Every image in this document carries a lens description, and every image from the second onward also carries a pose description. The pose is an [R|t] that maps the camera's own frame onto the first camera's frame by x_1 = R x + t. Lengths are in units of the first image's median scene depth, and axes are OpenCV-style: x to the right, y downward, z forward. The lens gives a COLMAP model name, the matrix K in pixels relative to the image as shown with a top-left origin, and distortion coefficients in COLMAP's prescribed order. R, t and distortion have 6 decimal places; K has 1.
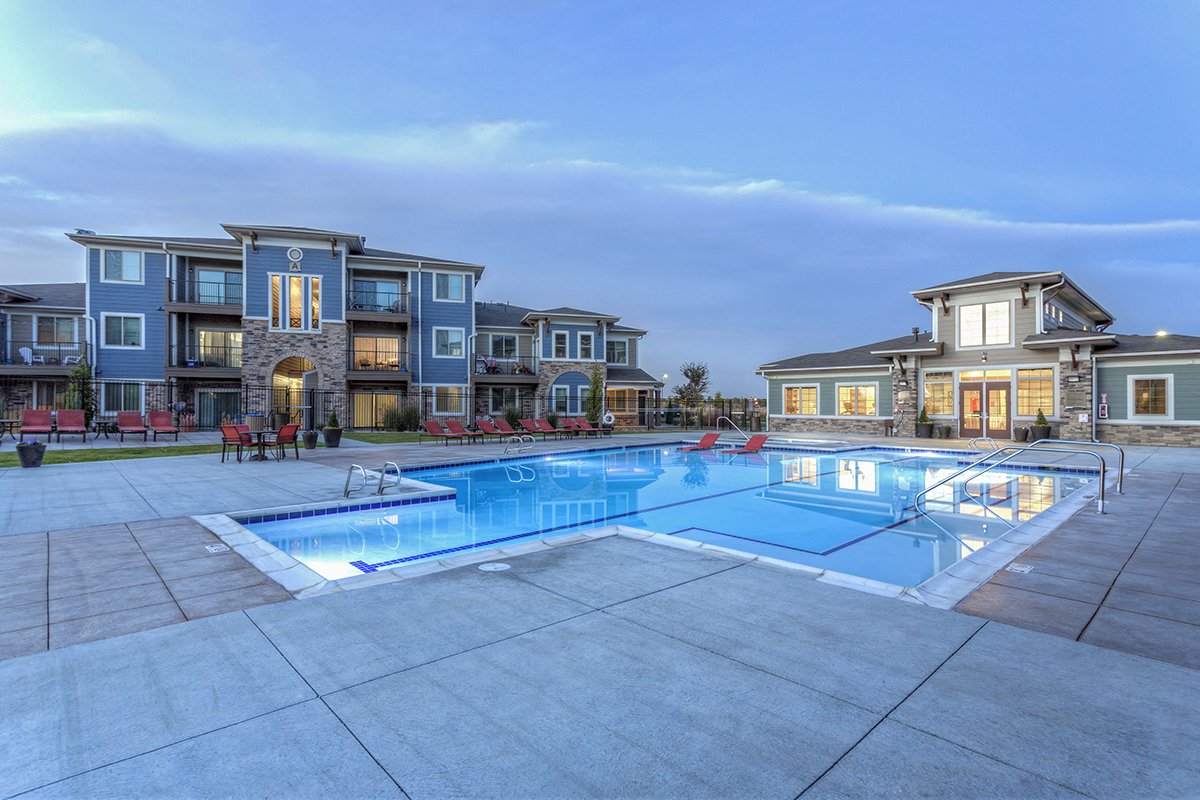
lens RADIAL K [[573.5, 0, 602.8], [0, 573.5, 404.9], [0, 0, 1]] dist [0.010137, -0.000131]
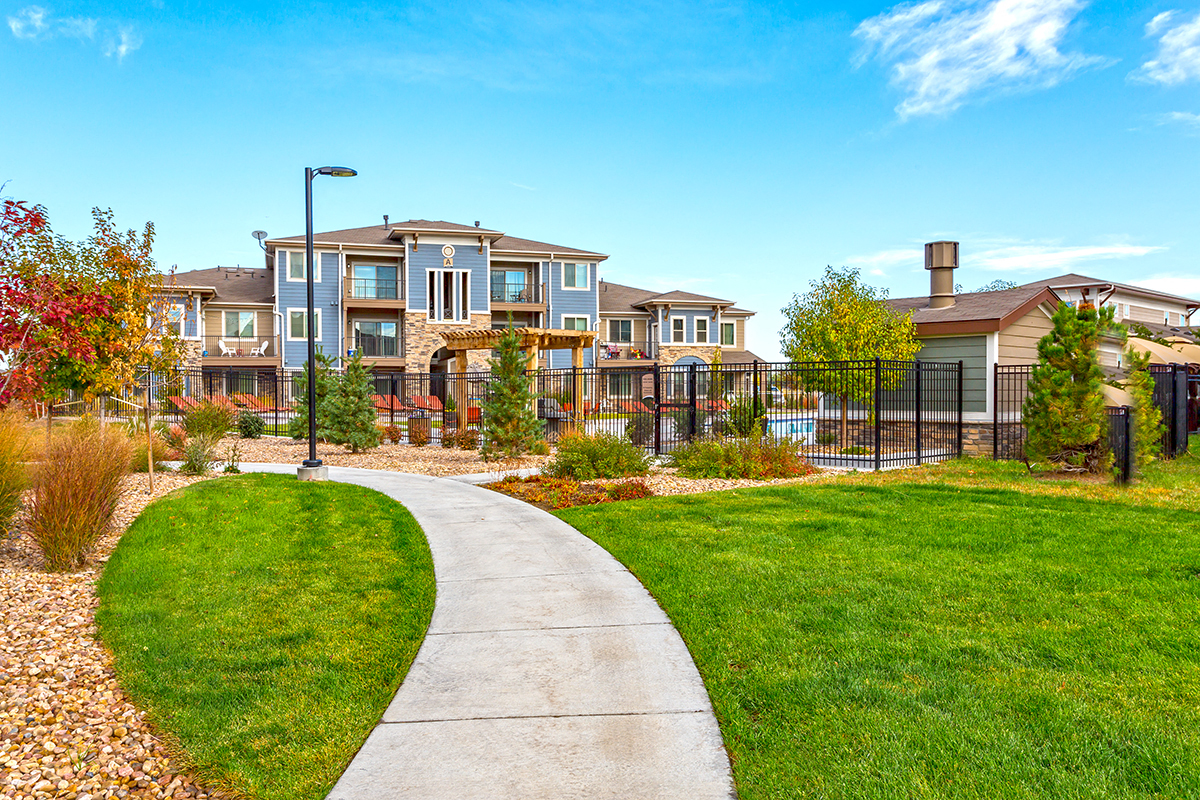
lens RADIAL K [[995.8, 0, 607.5], [0, 995.8, 401.3], [0, 0, 1]] dist [0.017443, -0.000373]
pose [[0.999316, -0.008997, 0.035857, -0.277231], [0.008649, 0.999914, 0.009850, 0.004309], [-0.035942, -0.009533, 0.999308, -0.805250]]
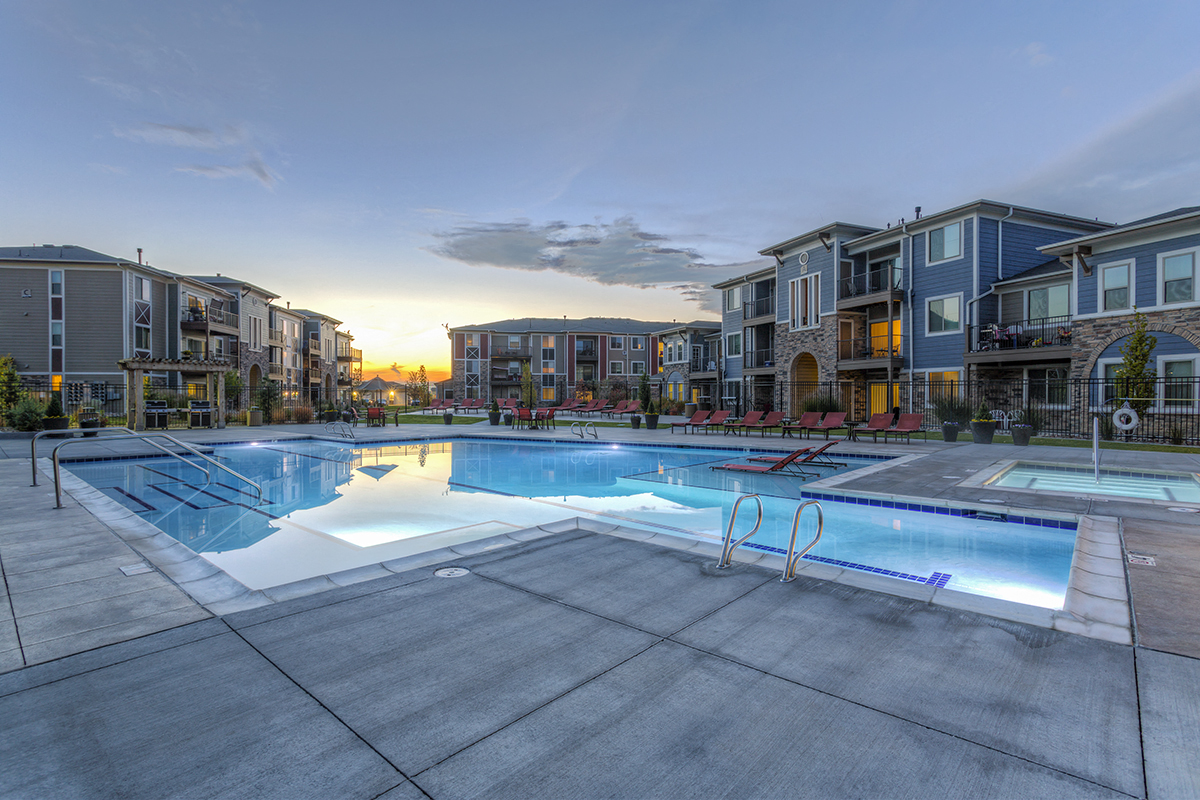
lens RADIAL K [[573.5, 0, 594.2], [0, 573.5, 399.7], [0, 0, 1]] dist [0.010137, -0.000131]
pose [[0.092075, -0.000776, -0.995752, 0.468747], [0.003585, 0.999993, -0.000448, 0.005383], [0.995746, -0.003529, 0.092077, 0.456740]]
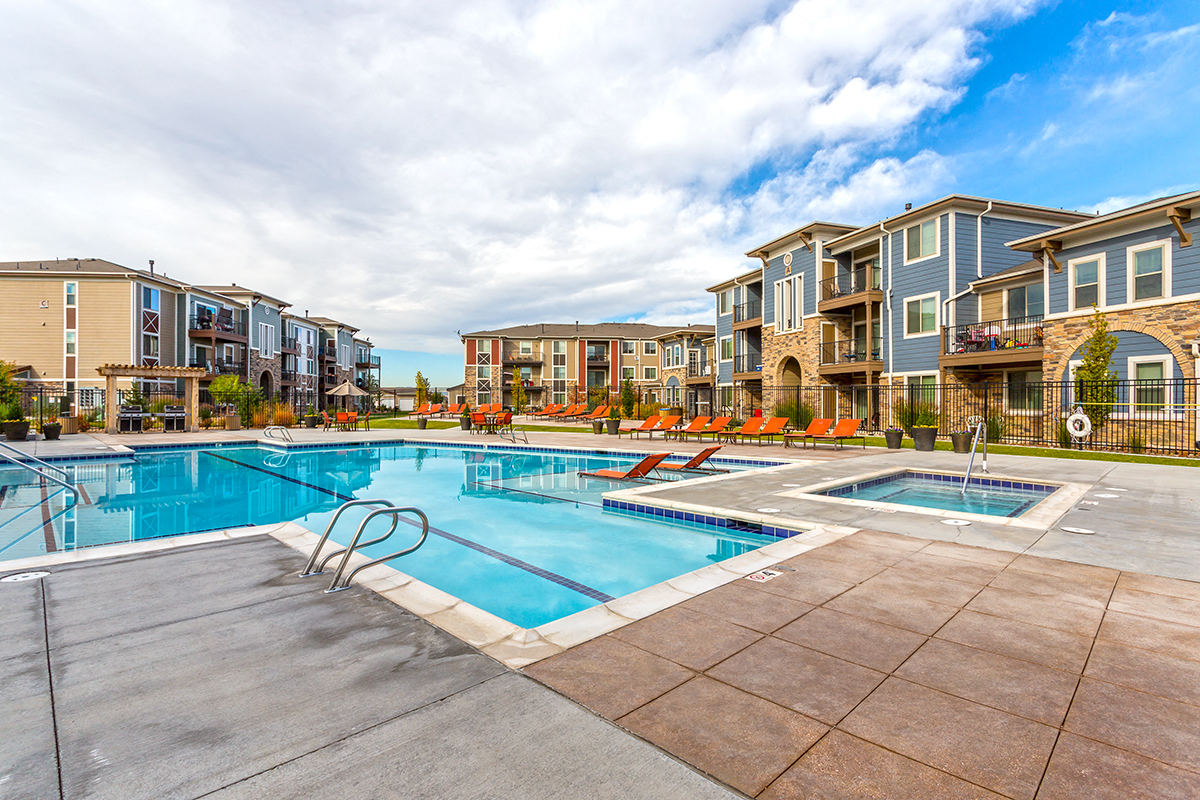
lens RADIAL K [[573.5, 0, 595.6], [0, 573.5, 403.3], [0, 0, 1]] dist [0.010137, -0.000131]
pose [[0.025391, -0.004624, -0.999667, 0.467780], [0.002946, 0.999985, -0.004550, 0.007003], [0.999673, -0.002829, 0.025404, 0.561313]]
